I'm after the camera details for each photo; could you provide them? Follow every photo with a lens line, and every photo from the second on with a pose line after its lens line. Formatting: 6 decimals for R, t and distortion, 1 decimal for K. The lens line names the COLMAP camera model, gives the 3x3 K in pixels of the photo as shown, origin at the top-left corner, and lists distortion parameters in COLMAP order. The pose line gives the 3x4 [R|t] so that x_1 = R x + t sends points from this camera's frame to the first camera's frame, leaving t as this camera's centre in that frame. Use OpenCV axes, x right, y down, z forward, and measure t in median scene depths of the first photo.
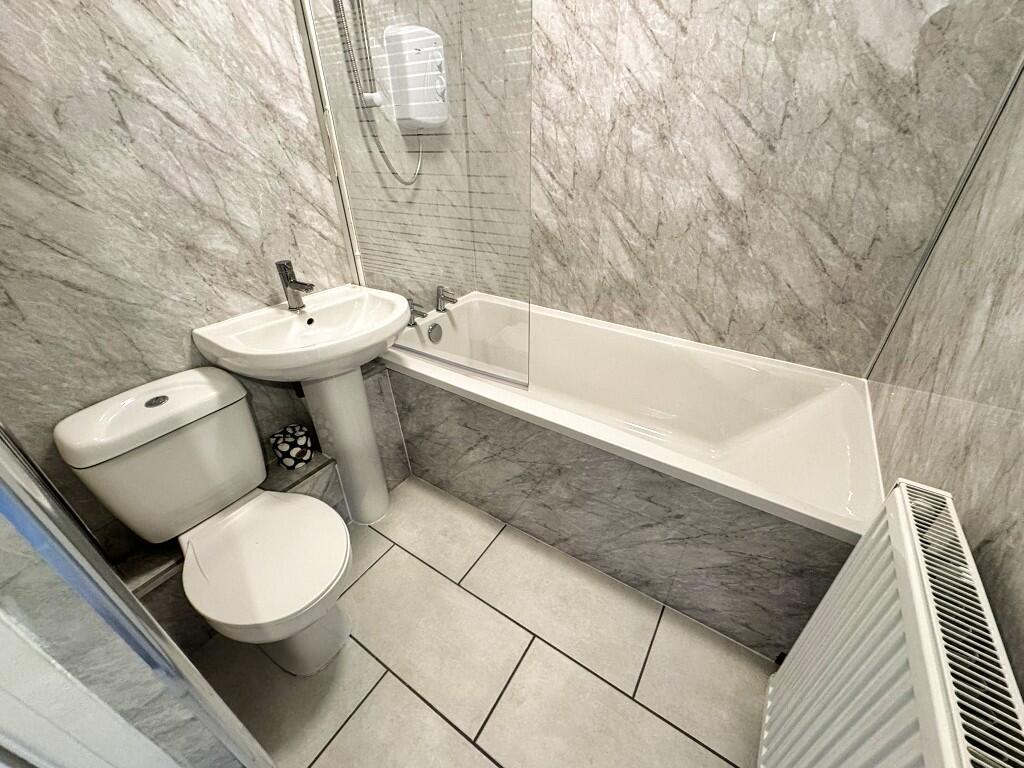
lens RADIAL K [[411.8, 0, 515.1], [0, 411.8, 385.3], [0, 0, 1]] dist [0.000065, -0.000001]
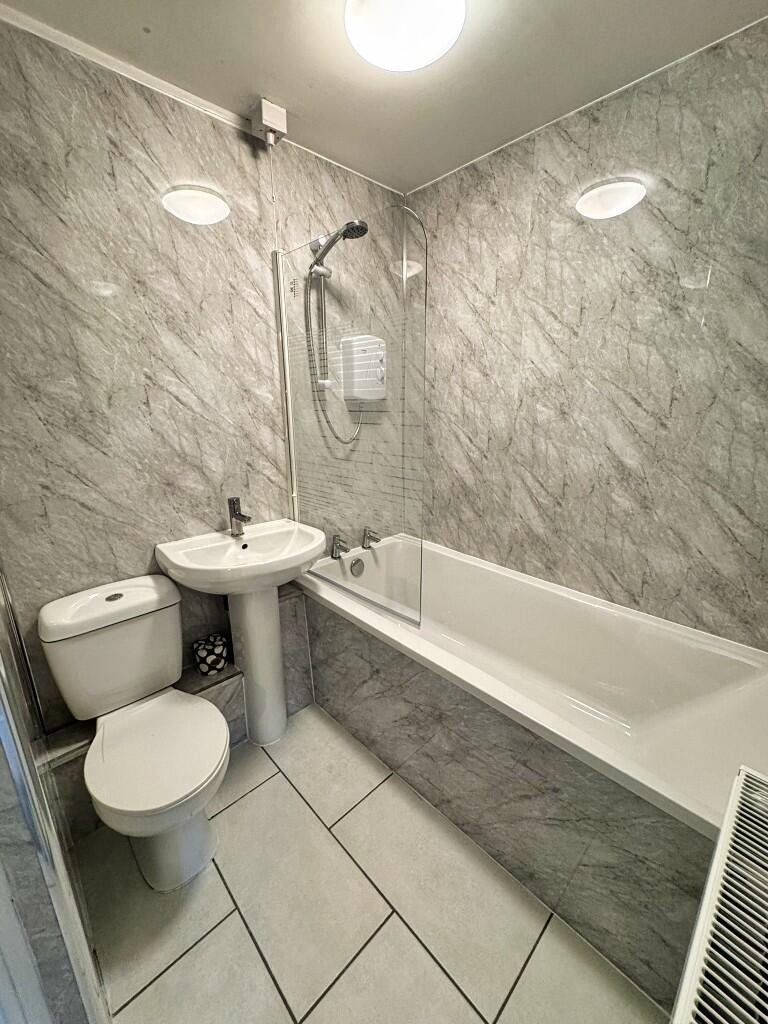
lens RADIAL K [[411.8, 0, 385.4], [0, 411.8, 513.2], [0, 0, 1]] dist [0.000065, -0.000001]
pose [[0.973755, 0.067152, -0.217468, 0.159211], [-0.123411, 0.958609, -0.256588, 0.010101], [0.191236, 0.276692, 0.941738, -0.083589]]
